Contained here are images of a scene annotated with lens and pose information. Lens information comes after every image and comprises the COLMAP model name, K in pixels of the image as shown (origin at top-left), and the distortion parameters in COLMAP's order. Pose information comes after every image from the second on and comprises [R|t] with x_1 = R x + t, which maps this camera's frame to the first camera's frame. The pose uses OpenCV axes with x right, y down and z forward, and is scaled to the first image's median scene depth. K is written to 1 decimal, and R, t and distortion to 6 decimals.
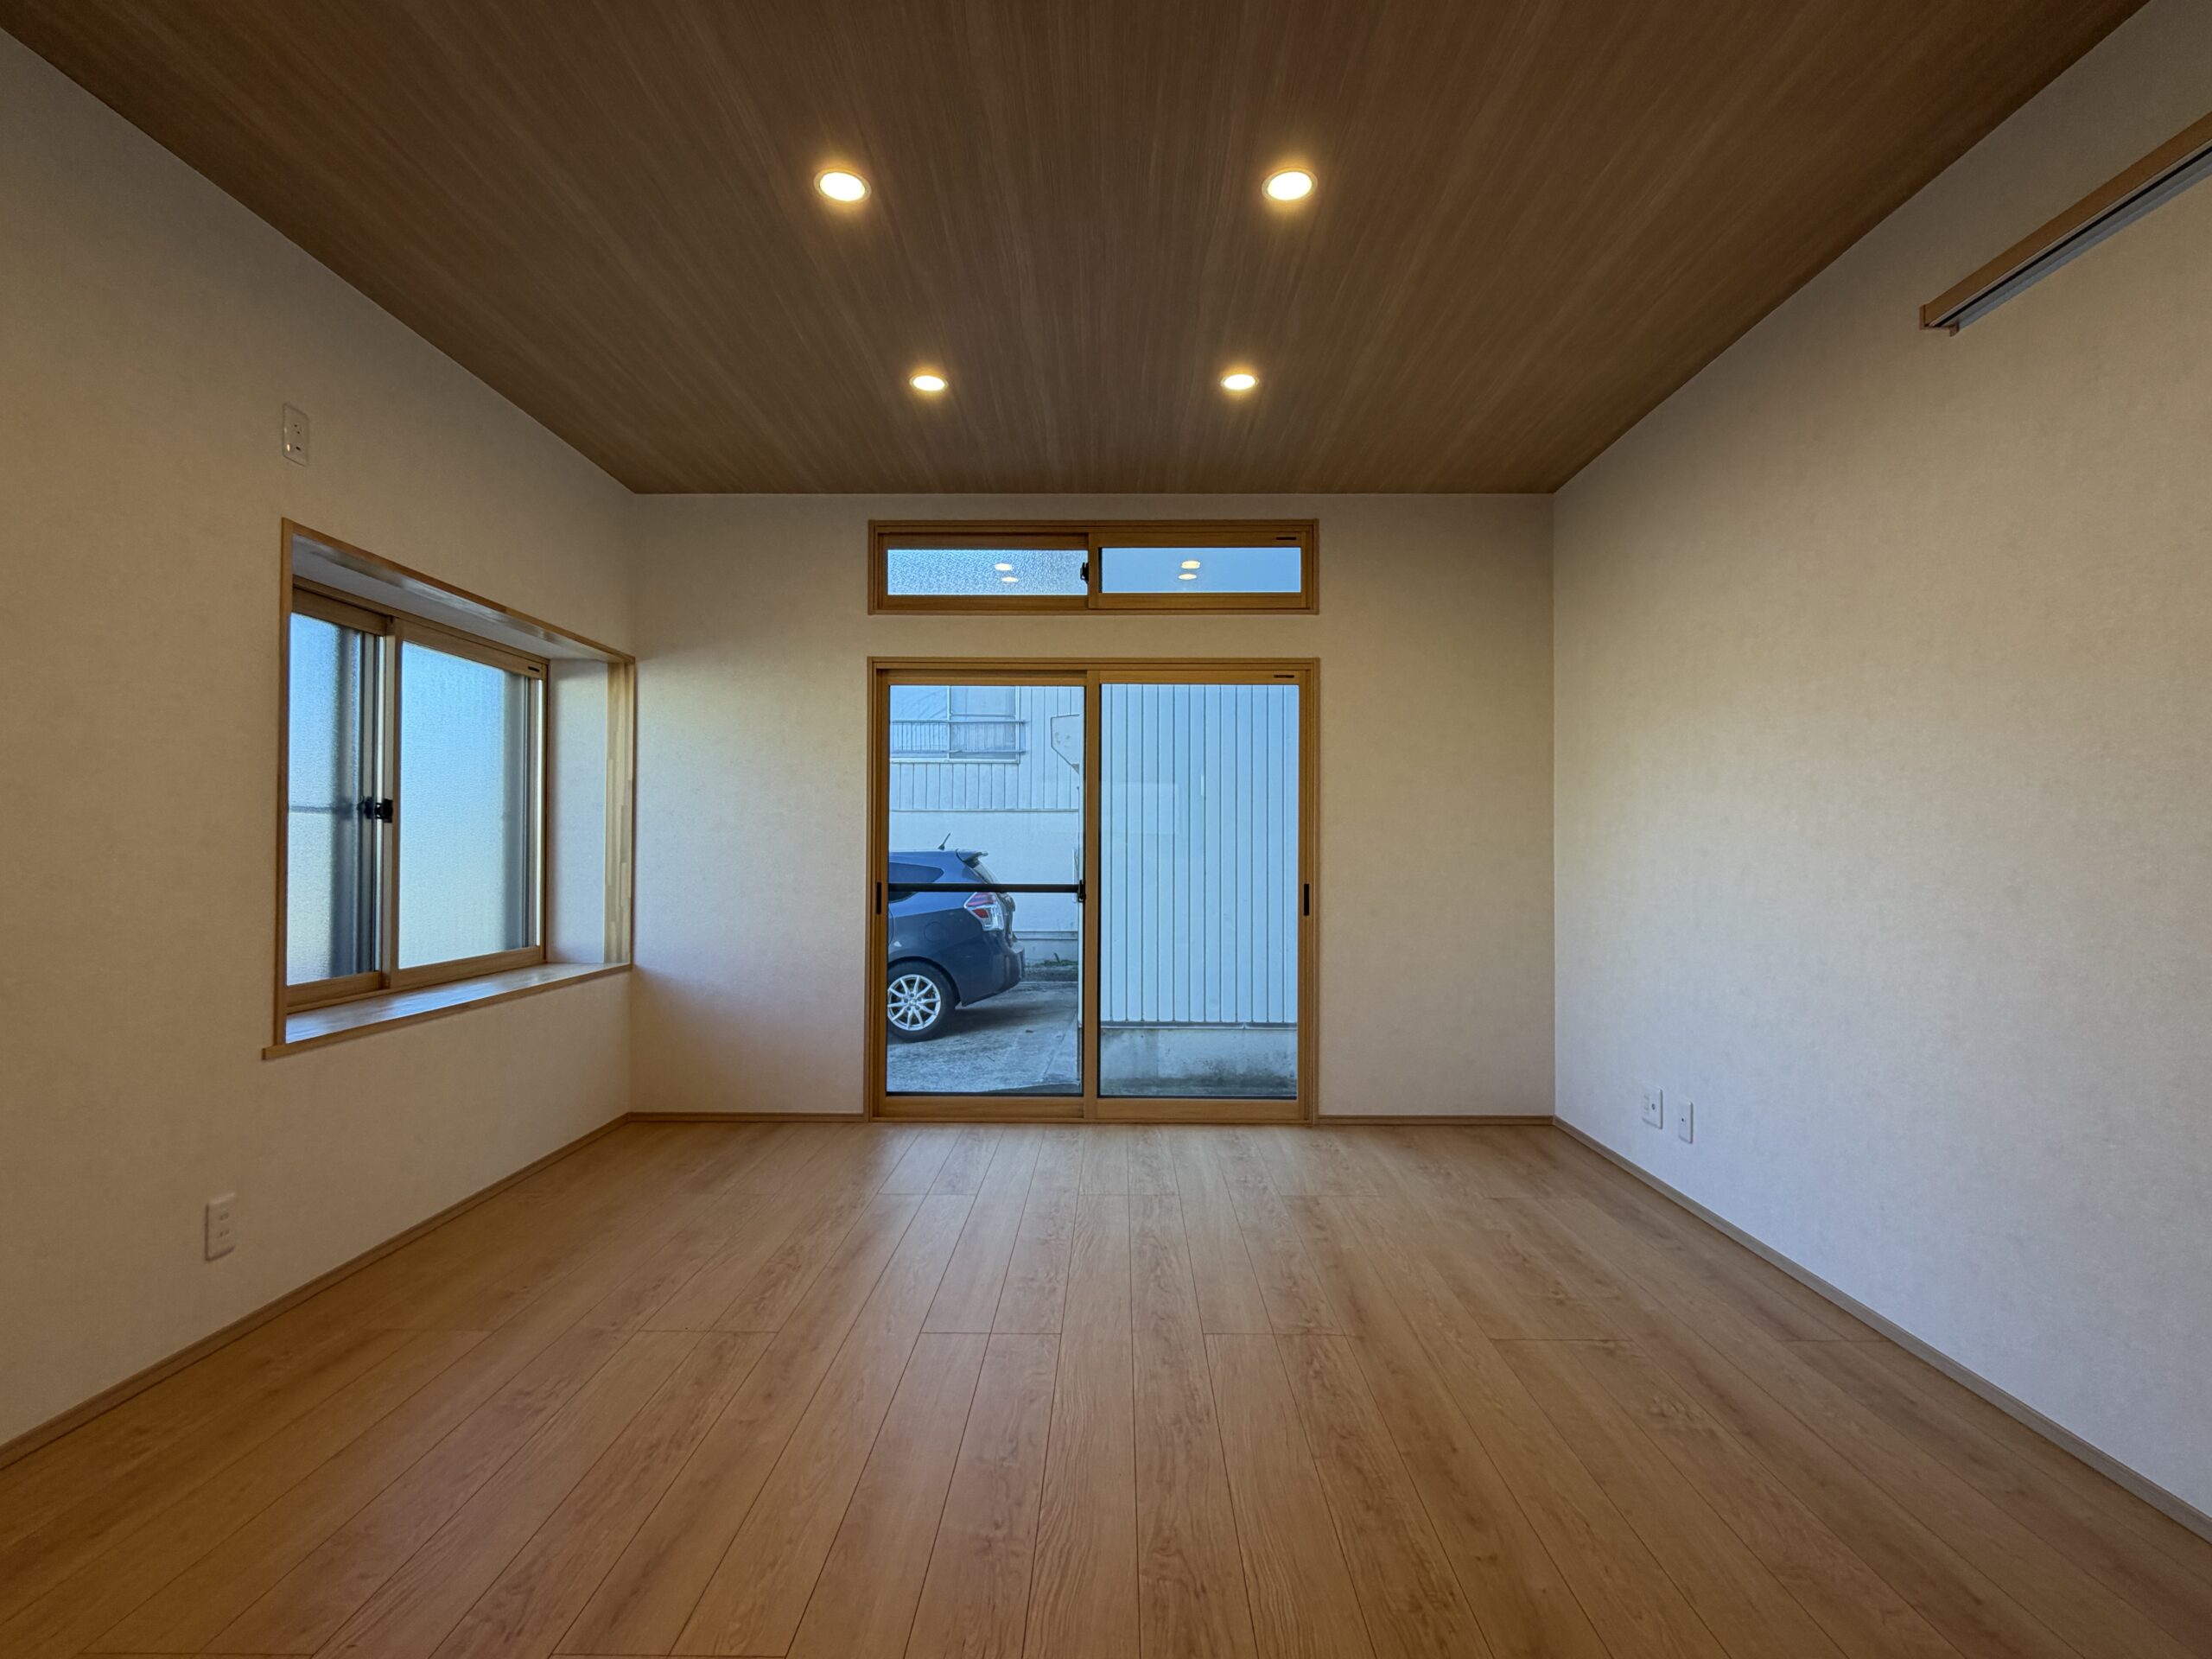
lens RADIAL K [[1051.6, 0, 1118.7], [0, 1051.6, 839.4], [0, 0, 1]] dist [0.001908, 0.000507]
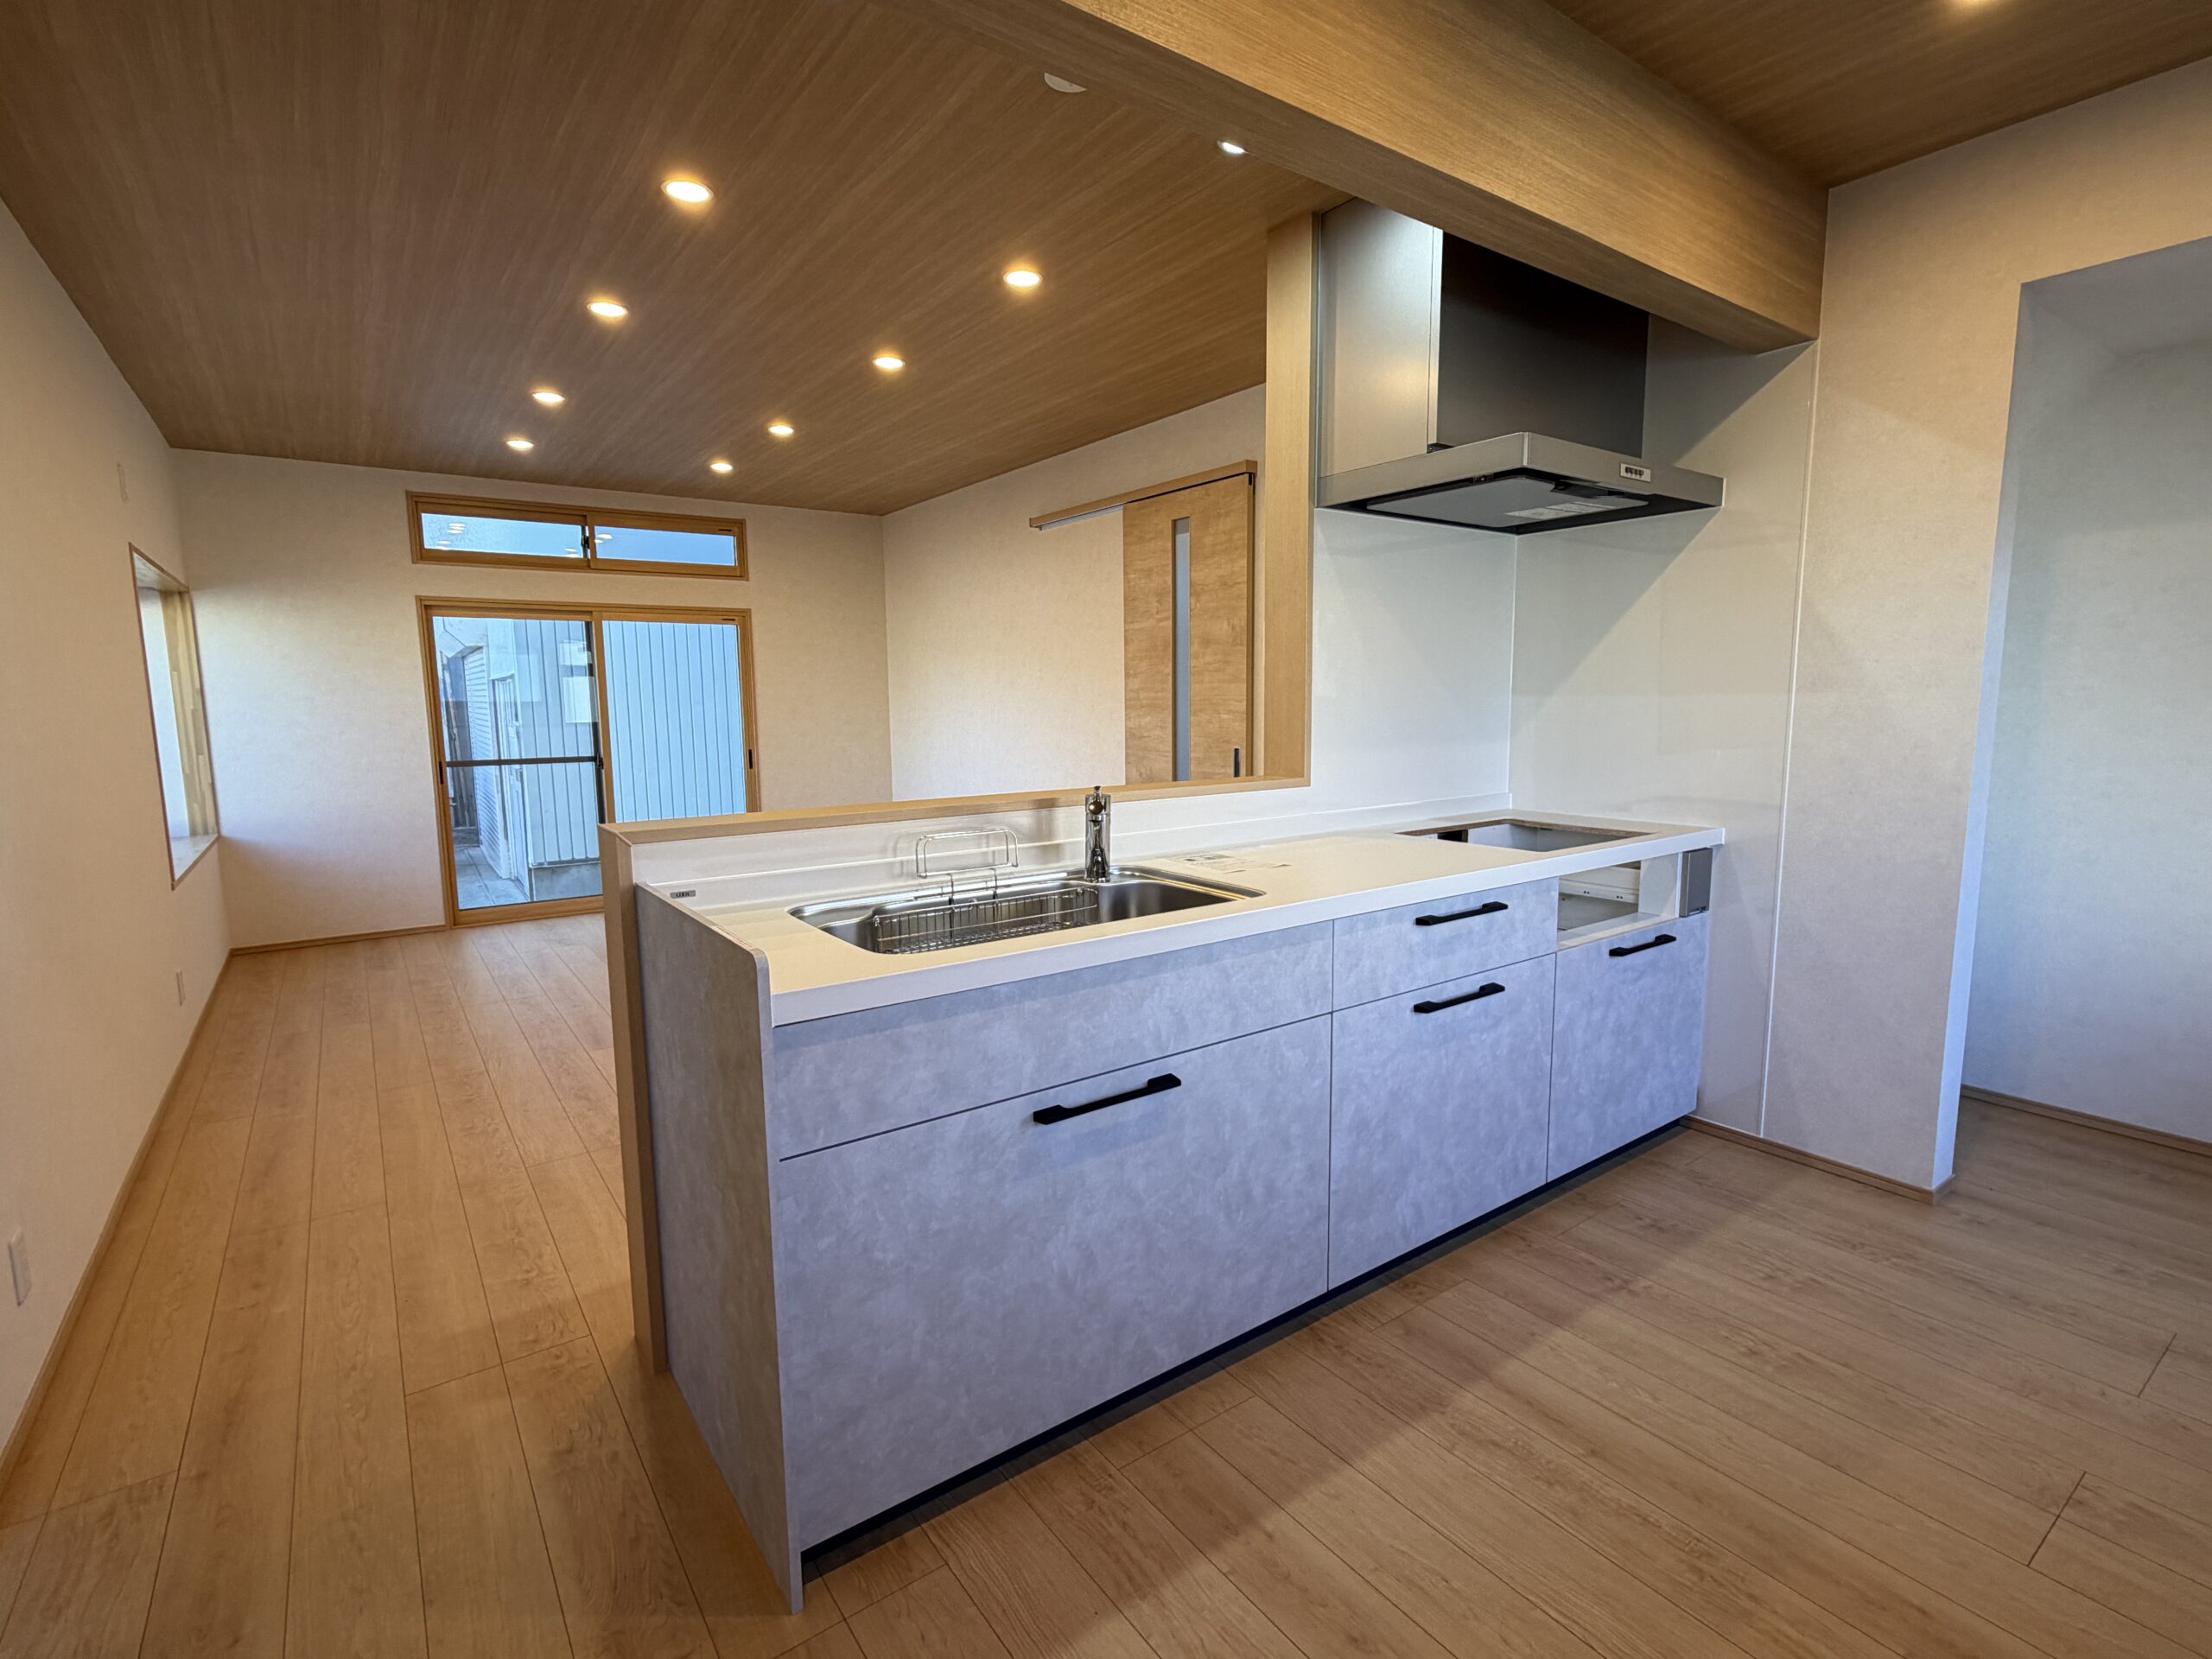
lens RADIAL K [[1051.6, 0, 1112.6], [0, 1051.6, 831.3], [0, 0, 1]] dist [0.001908, 0.000507]
pose [[0.807083, -0.086509, 0.584066, -0.329037], [0.005768, 0.990316, 0.138711, -0.055370], [-0.590410, -0.108582, 0.799766, -0.645497]]
